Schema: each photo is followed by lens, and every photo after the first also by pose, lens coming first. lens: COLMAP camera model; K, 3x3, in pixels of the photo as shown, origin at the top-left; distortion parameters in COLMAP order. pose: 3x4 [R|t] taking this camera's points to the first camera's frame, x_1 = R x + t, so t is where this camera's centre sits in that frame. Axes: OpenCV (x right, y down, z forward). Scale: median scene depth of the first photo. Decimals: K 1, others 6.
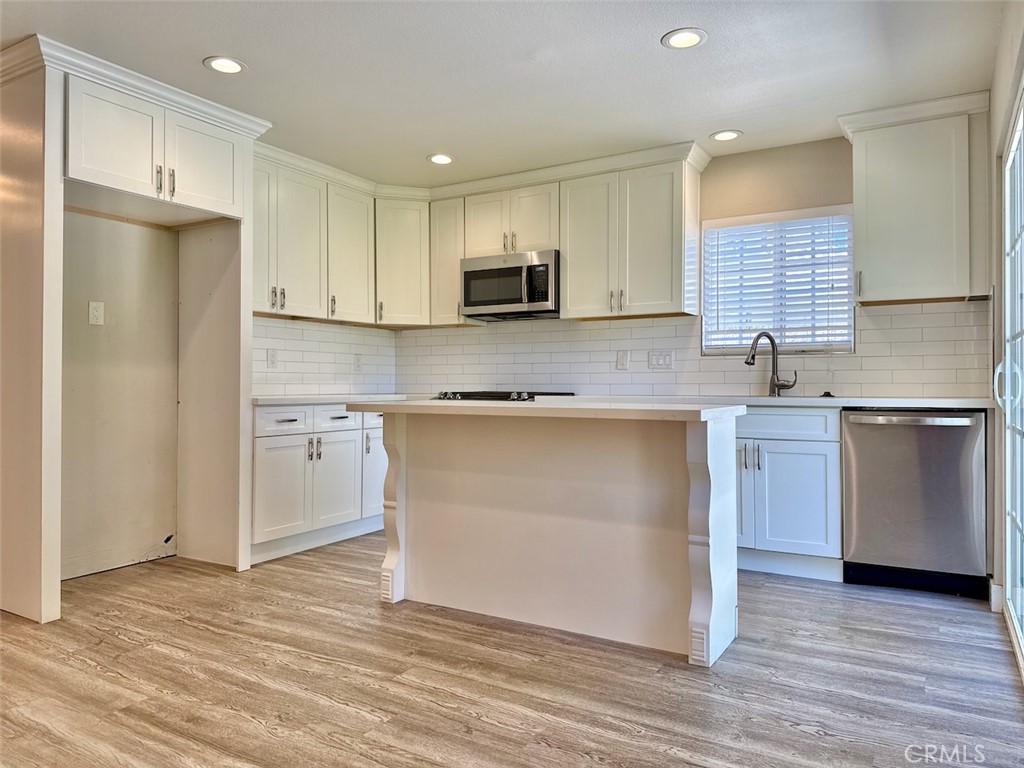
lens RADIAL K [[718.4, 0, 492.6], [0, 718.4, 382.8], [0, 0, 1]] dist [0.028837, -0.030376]
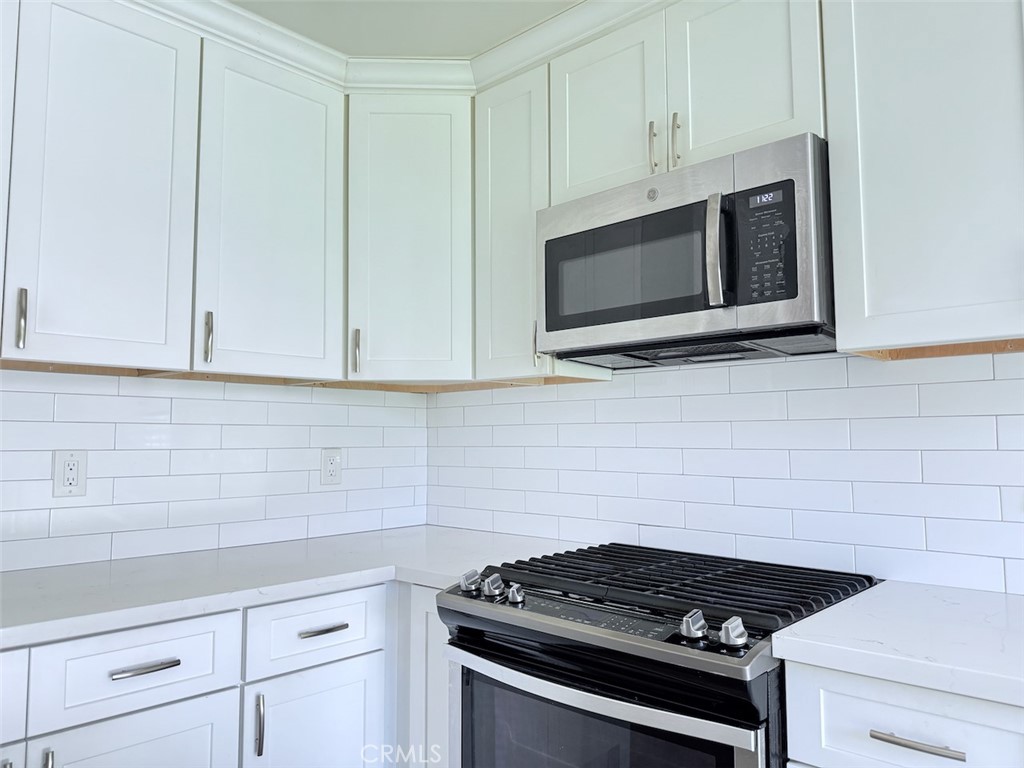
lens RADIAL K [[718.4, 0, 510.3], [0, 718.4, 393.0], [0, 0, 1]] dist [0.028837, -0.030376]
pose [[0.982478, -0.018380, -0.185471, 0.012734], [0.006773, 0.997989, -0.063020, -0.053228], [0.186257, 0.060660, 0.980627, 0.675211]]
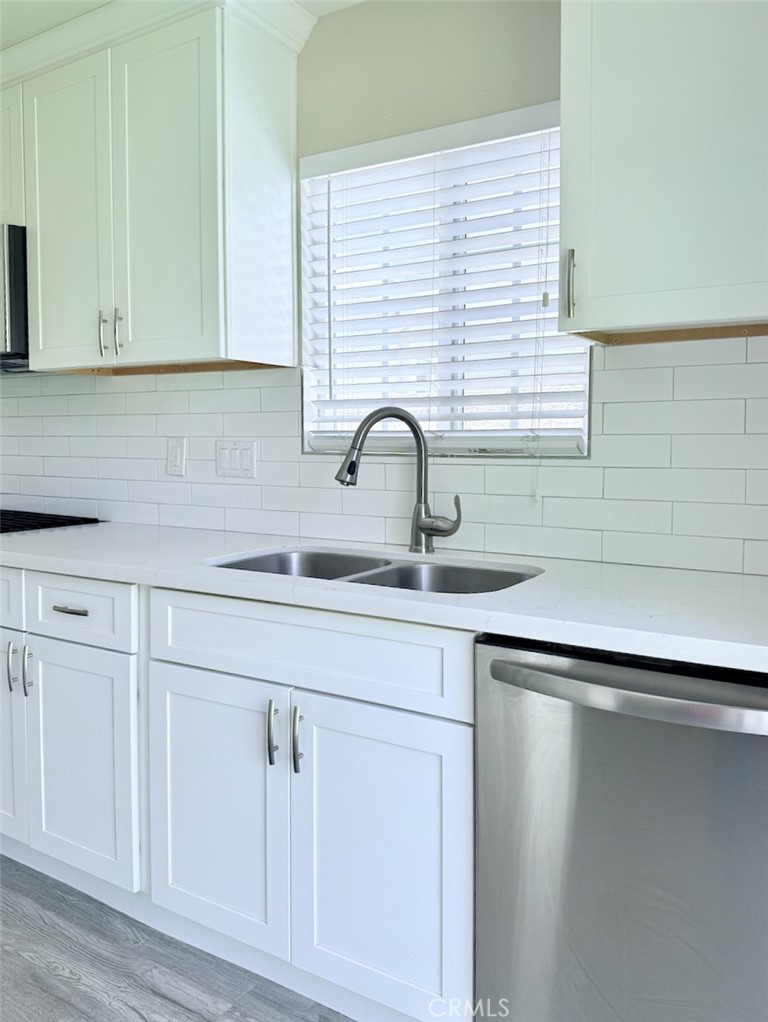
lens RADIAL K [[789.7, 0, 380.5], [0, 789.7, 511.9], [0, 0, 1]] dist [0.002869, -0.034719]
pose [[0.999986, 0.003532, 0.003836, 0.330284], [-0.003872, 0.995695, 0.092612, -0.045839], [-0.003492, -0.092626, 0.995695, 0.469628]]
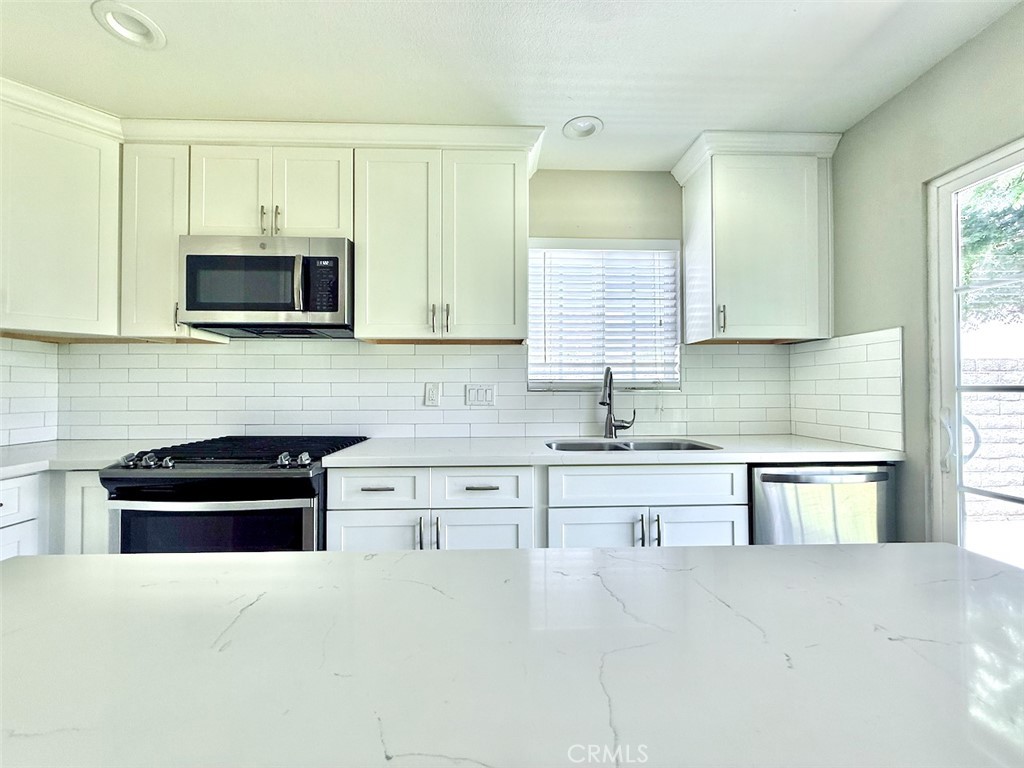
lens RADIAL K [[417.2, 0, 515.5], [0, 417.2, 385.9], [0, 0, 1]] dist [-0.003533, 0.000072]
pose [[0.823939, 0.004078, 0.566664, -0.008872], [0.001295, 0.999958, -0.009079, -0.038129], [-0.566678, 0.008215, 0.823899, 0.575247]]
